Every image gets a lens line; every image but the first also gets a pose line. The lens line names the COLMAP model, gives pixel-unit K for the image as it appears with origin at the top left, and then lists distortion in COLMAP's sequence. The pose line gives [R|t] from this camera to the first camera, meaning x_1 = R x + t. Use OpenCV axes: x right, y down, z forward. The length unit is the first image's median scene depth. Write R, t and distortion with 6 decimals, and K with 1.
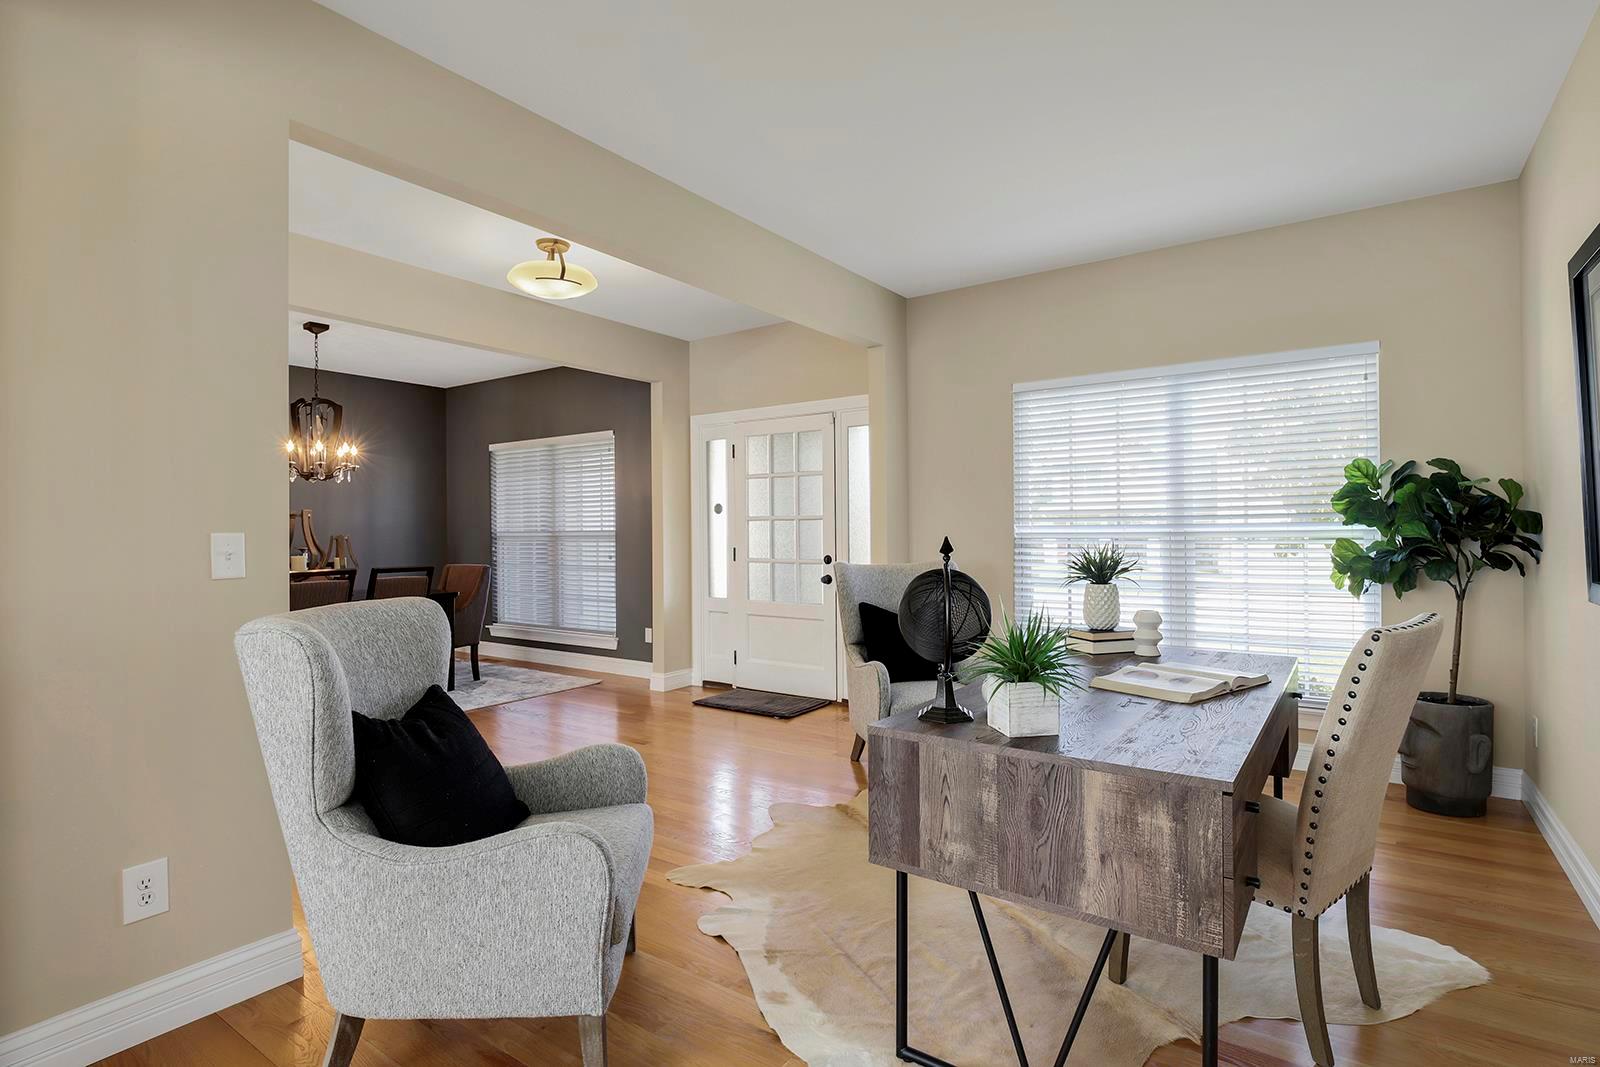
lens RADIAL K [[787.1, 0, 803.7], [0, 787.1, 541.5], [0, 0, 1]] dist [-0.003171, -0.006694]
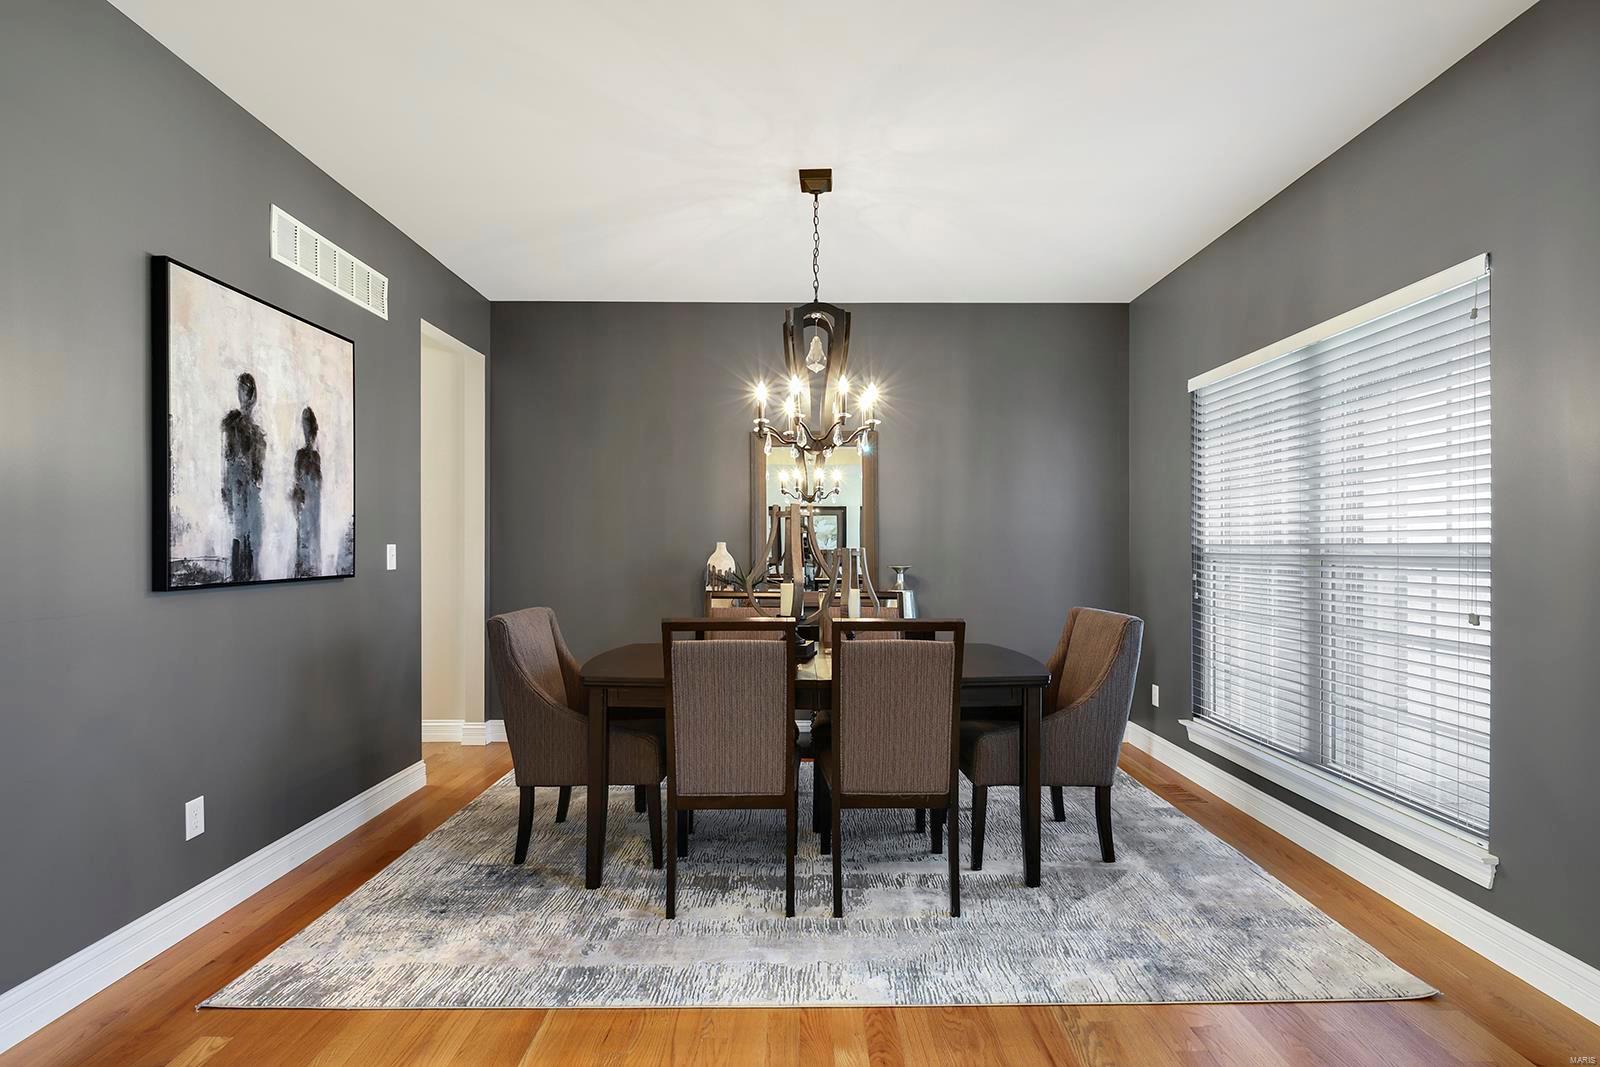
lens RADIAL K [[787.1, 0, 803.7], [0, 787.1, 541.5], [0, 0, 1]] dist [-0.003171, -0.006694]
pose [[0.565961, 0.006277, -0.824408, -0.125572], [-0.017457, 0.999838, -0.004372, -0.008440], [0.824247, 0.016866, 0.565979, 0.548109]]
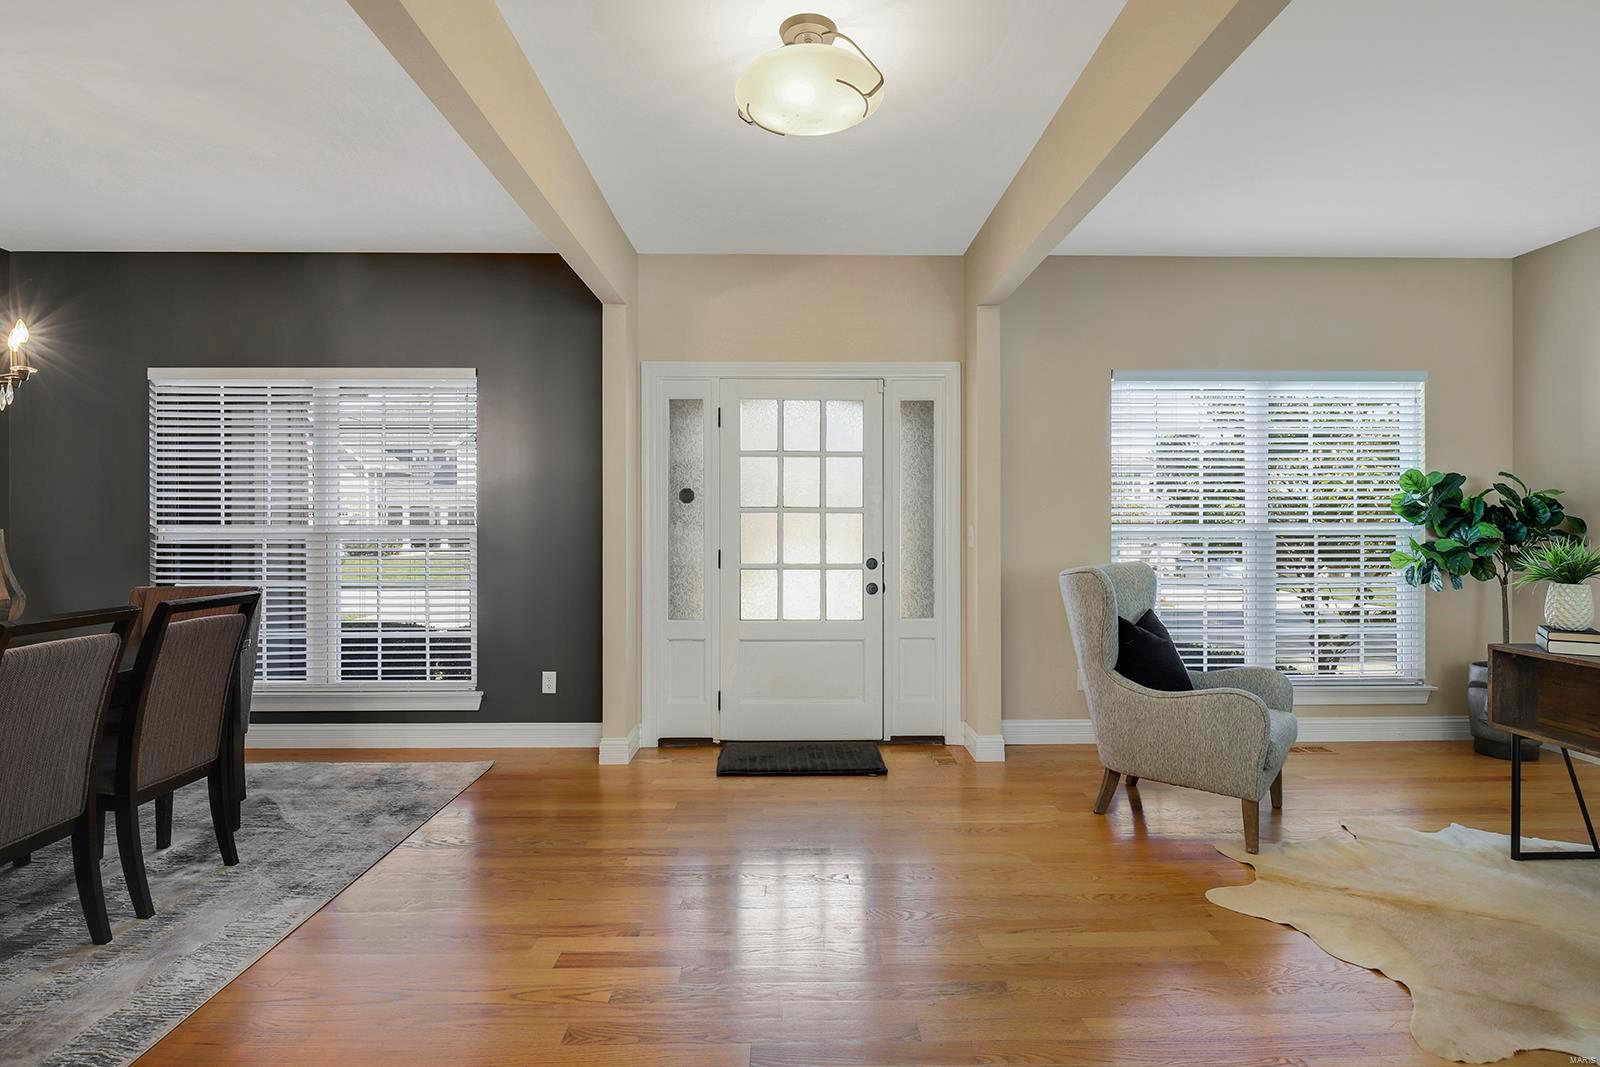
lens RADIAL K [[787.1, 0, 803.7], [0, 787.1, 541.5], [0, 0, 1]] dist [-0.003171, -0.006694]
pose [[0.811904, 0.002271, 0.583786, -0.394059], [0.001300, 0.999983, -0.005698, 0.004340], [-0.583789, 0.005386, 0.811887, 0.320702]]
